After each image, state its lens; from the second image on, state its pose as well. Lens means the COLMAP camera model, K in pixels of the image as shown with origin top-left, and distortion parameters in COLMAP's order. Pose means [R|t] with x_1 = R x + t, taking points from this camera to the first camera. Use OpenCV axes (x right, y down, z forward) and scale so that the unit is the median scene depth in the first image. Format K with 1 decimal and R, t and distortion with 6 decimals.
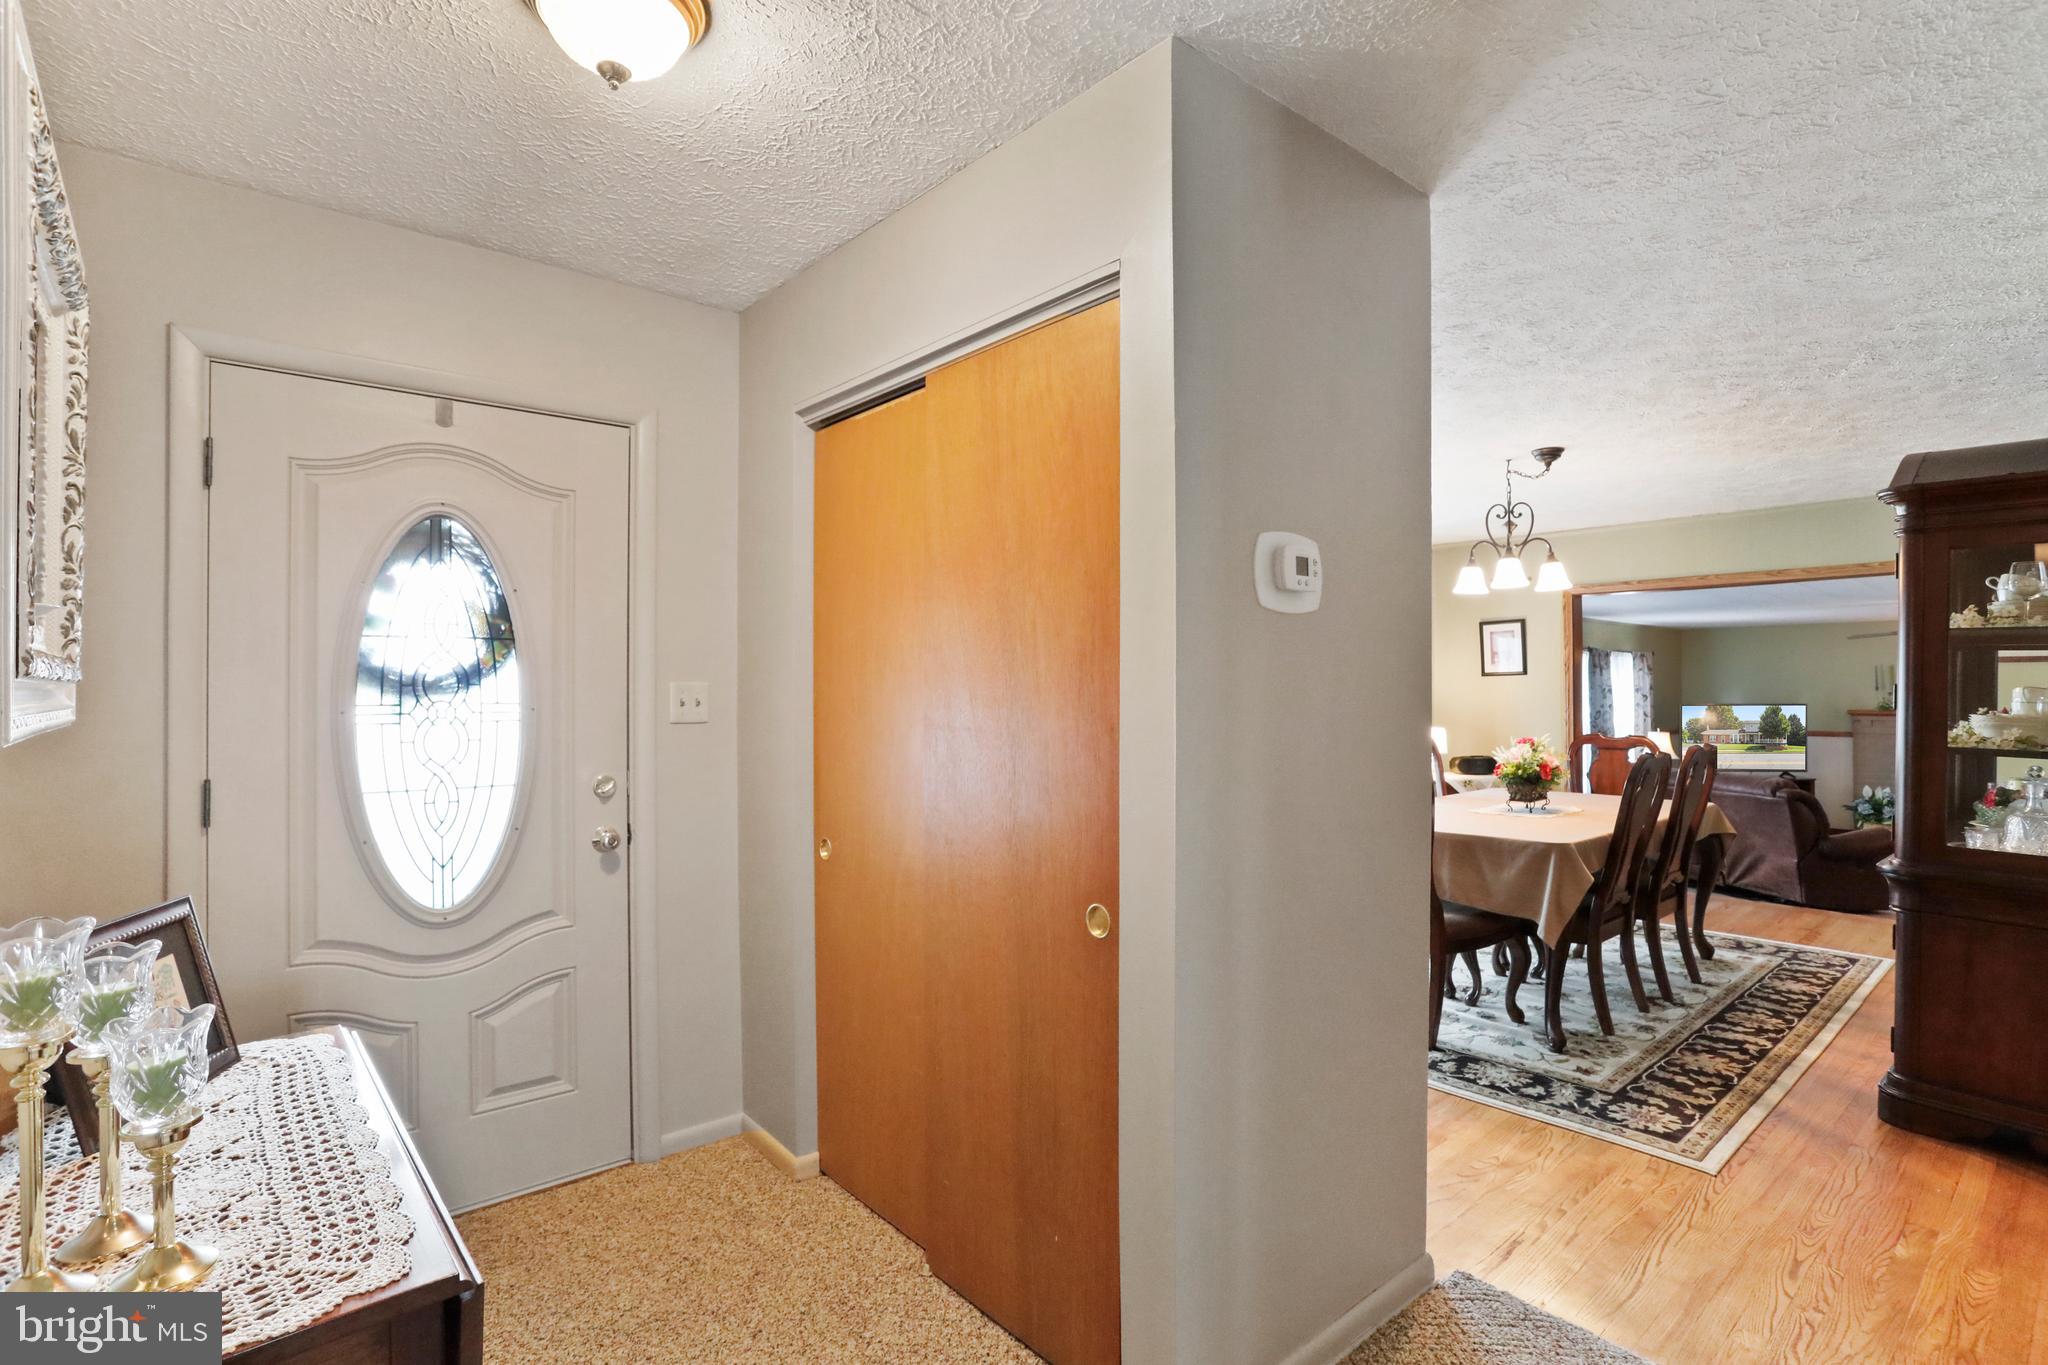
lens RADIAL K [[983.0, 0, 1016.8], [0, 983.0, 682.3], [0, 0, 1]] dist [-0.025792, 0.003113]
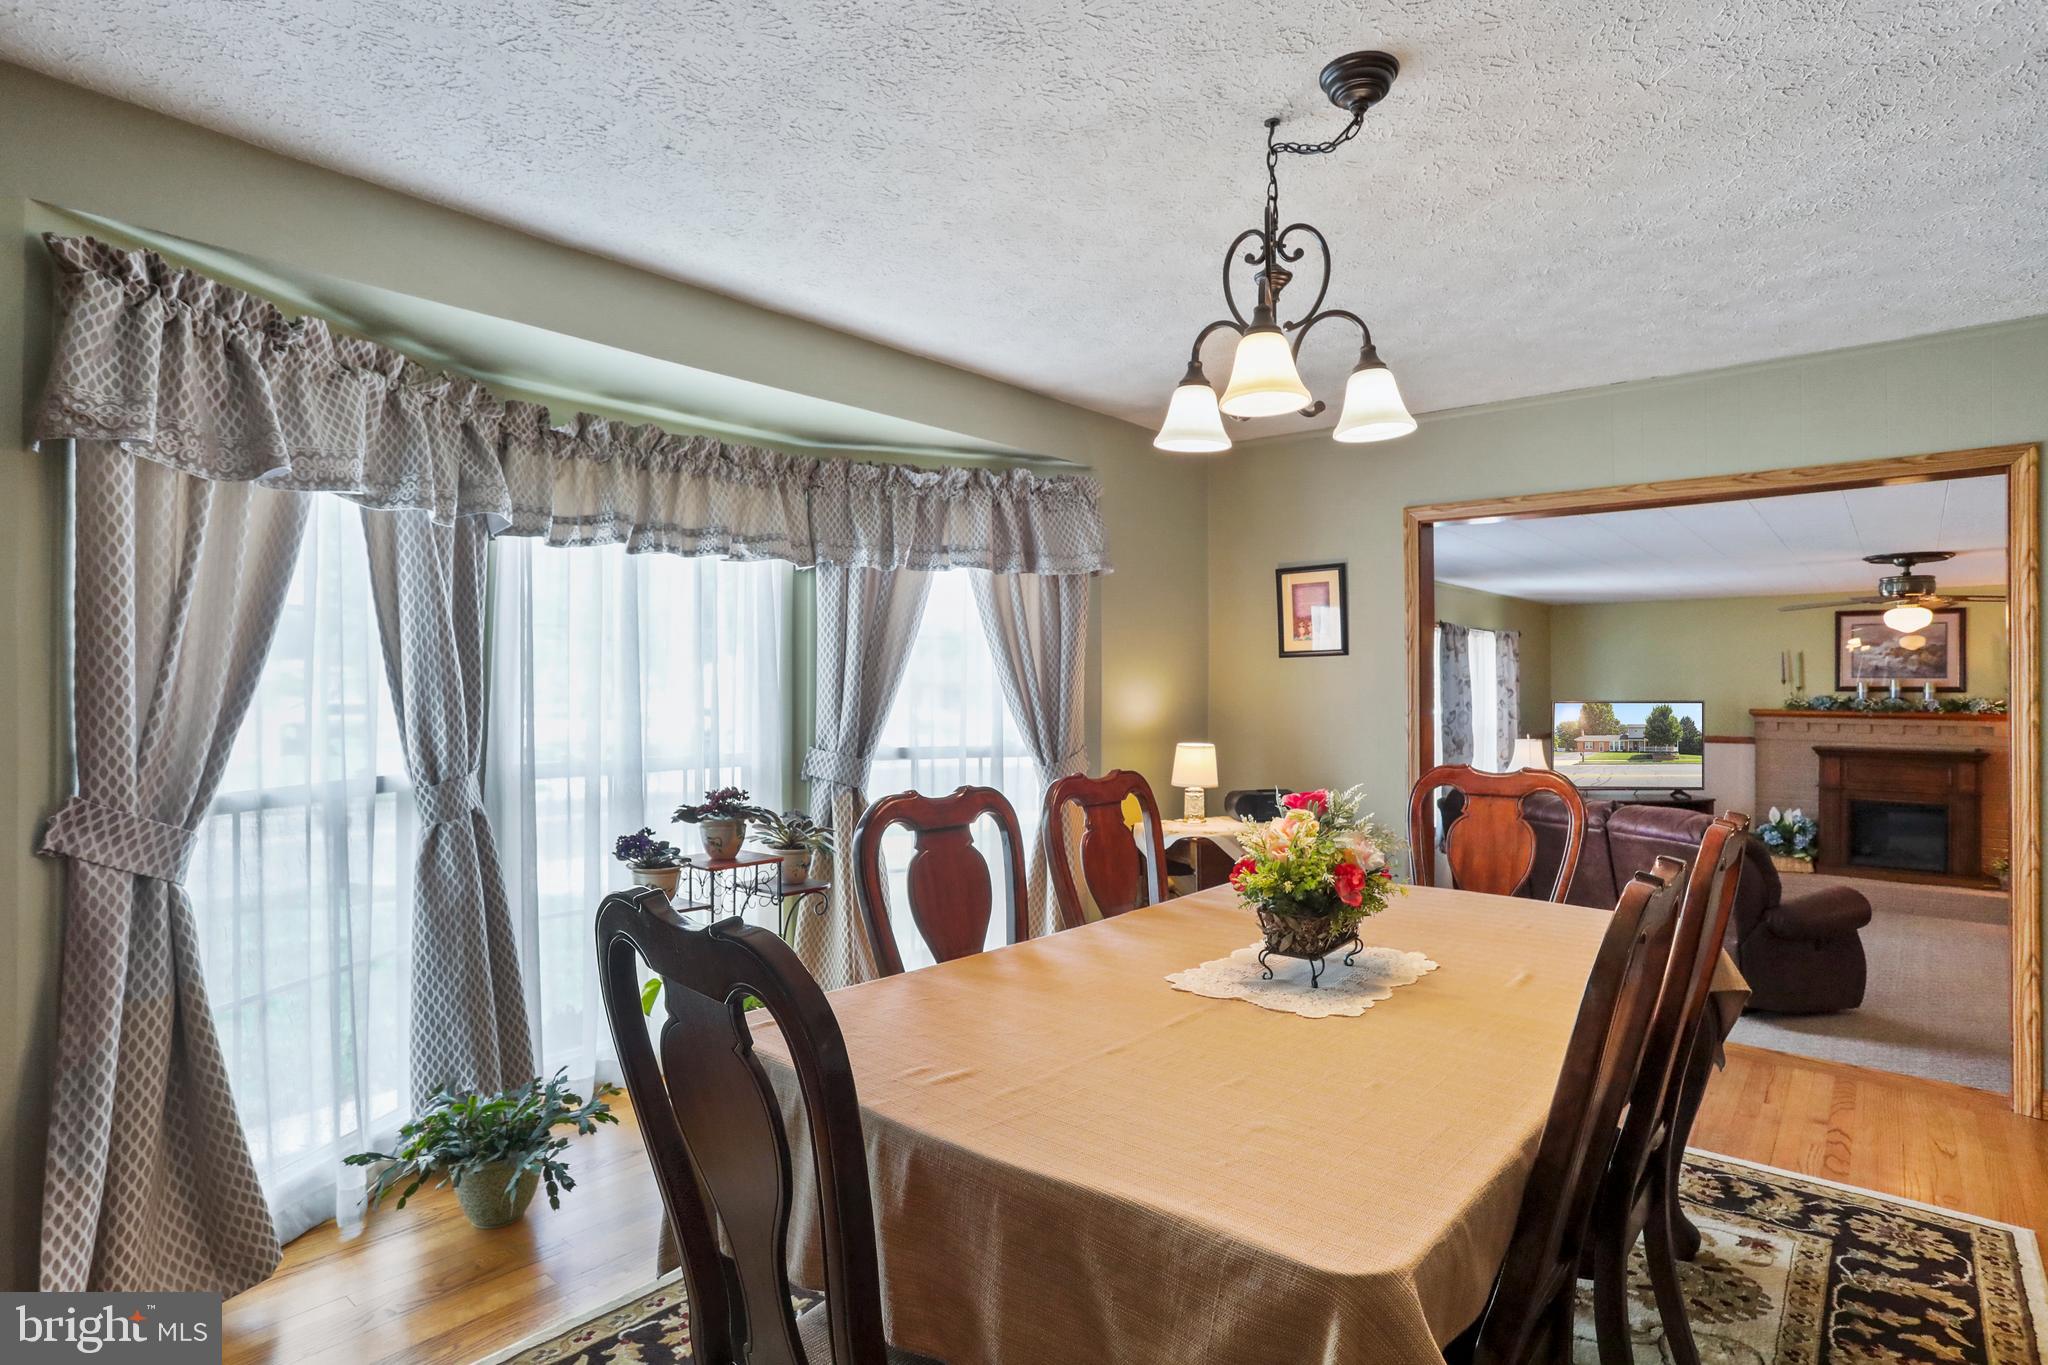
lens RADIAL K [[1056.7, 0, 1026.6], [0, 1056.7, 666.8], [0, 0, 1]] dist [-0.020582, 0.001920]
pose [[0.987181, 0.006856, 0.159456, 0.288246], [-0.005775, 0.999957, -0.007243, 0.007107], [-0.159499, 0.006230, 0.987178, 0.502398]]
